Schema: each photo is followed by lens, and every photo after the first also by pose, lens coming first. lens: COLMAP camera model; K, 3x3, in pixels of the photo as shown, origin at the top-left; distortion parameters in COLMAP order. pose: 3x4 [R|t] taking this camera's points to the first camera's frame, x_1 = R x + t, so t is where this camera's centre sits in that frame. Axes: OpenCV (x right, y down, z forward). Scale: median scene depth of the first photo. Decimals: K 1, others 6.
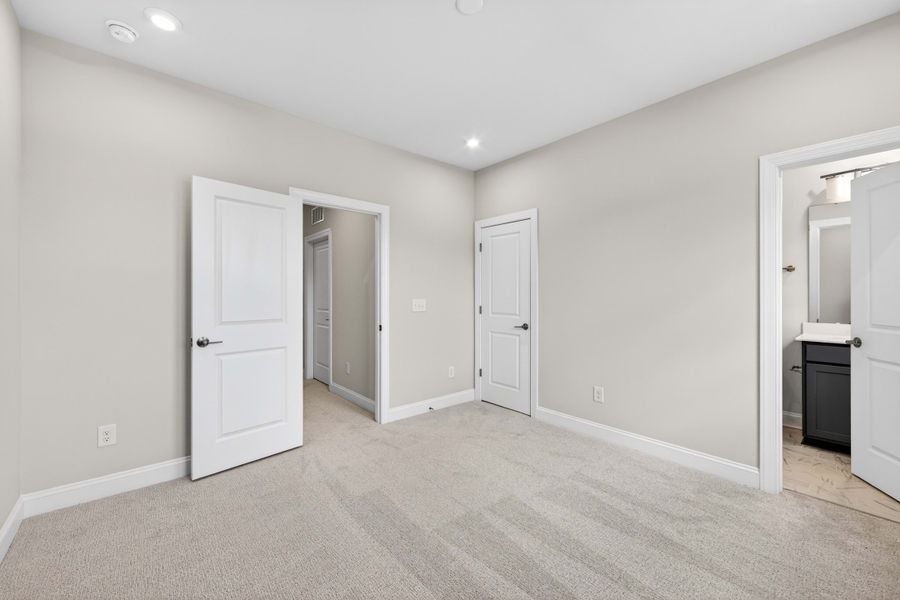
lens RADIAL K [[353.6, 0, 450.0], [0, 353.6, 300.0], [0, 0, 1]] dist [0.000420, -0.000341]
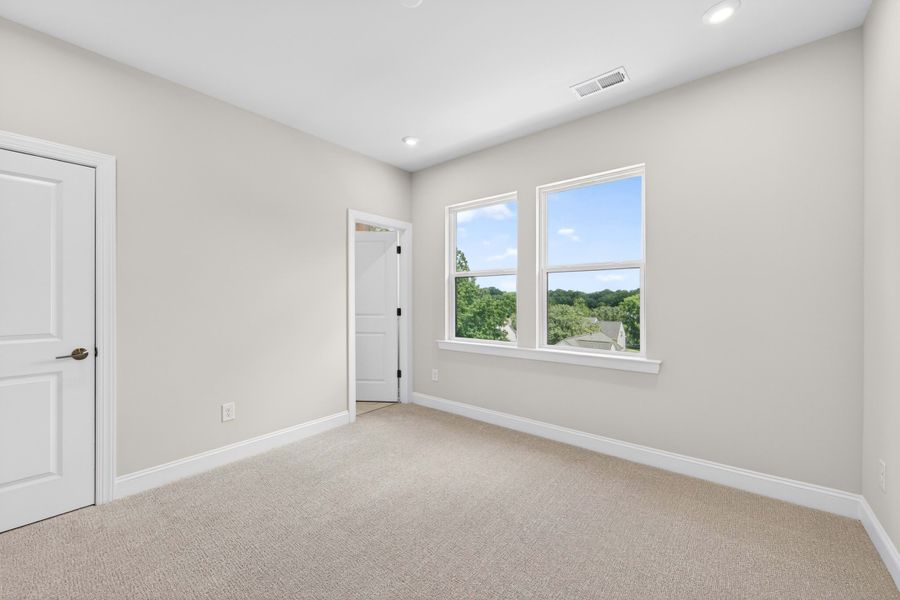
lens RADIAL K [[353.6, 0, 450.0], [0, 353.6, 300.0], [0, 0, 1]] dist [0.000420, -0.000341]
pose [[-0.186112, -0.000263, 0.982529, -0.453503], [0.020226, 0.999787, 0.004099, -0.000911], [-0.982320, 0.020635, -0.186067, 0.526903]]
